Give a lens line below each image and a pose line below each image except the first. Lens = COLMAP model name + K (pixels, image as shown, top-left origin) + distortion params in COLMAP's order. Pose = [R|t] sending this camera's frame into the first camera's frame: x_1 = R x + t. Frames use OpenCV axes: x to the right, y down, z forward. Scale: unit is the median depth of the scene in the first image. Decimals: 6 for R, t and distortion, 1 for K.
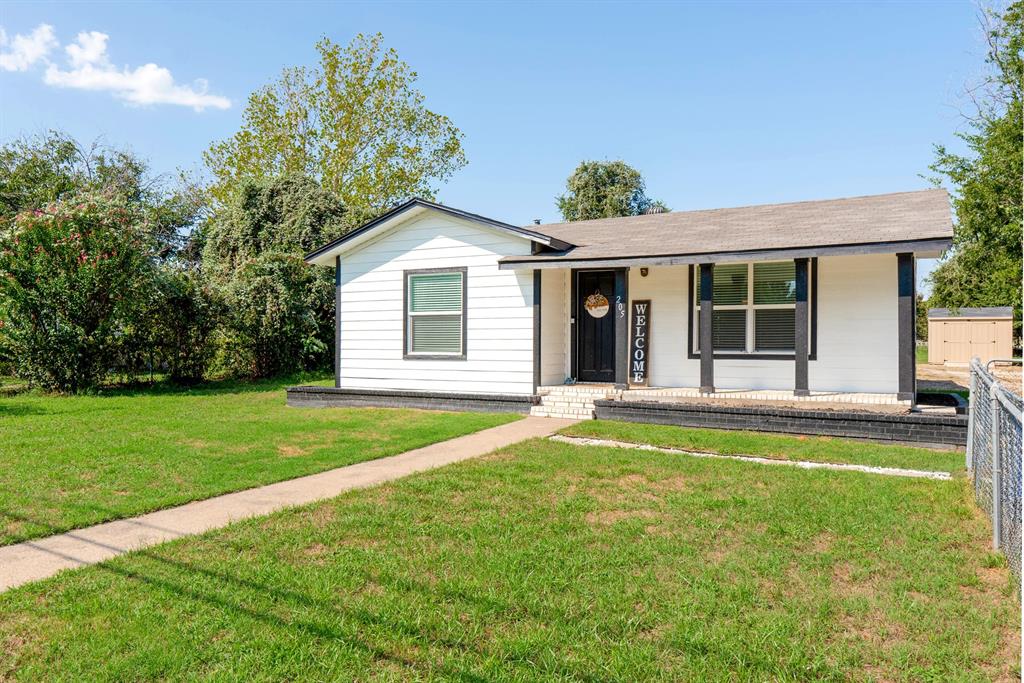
lens RADIAL K [[693.4, 0, 511.1], [0, 693.4, 342.9], [0, 0, 1]] dist [0.026403, 0.003075]
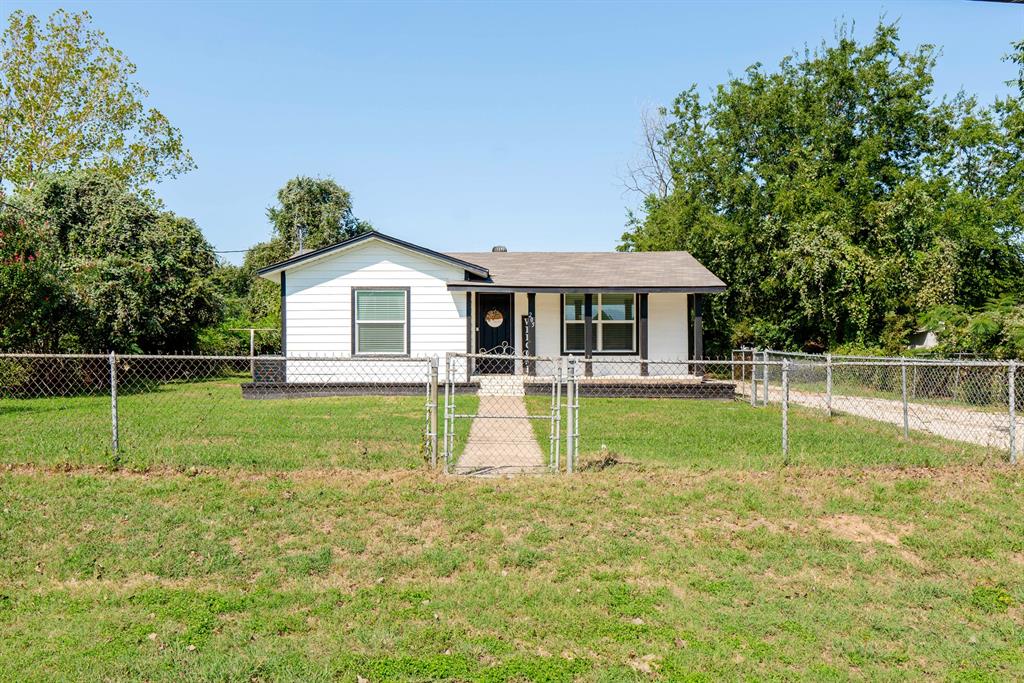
lens RADIAL K [[693.4, 0, 513.1], [0, 693.4, 339.7], [0, 0, 1]] dist [0.026403, 0.003075]
pose [[0.881982, 0.008790, 0.471201, -0.486465], [0.002861, 0.999708, -0.024004, 0.021593], [-0.471274, 0.022519, 0.881699, -0.235355]]
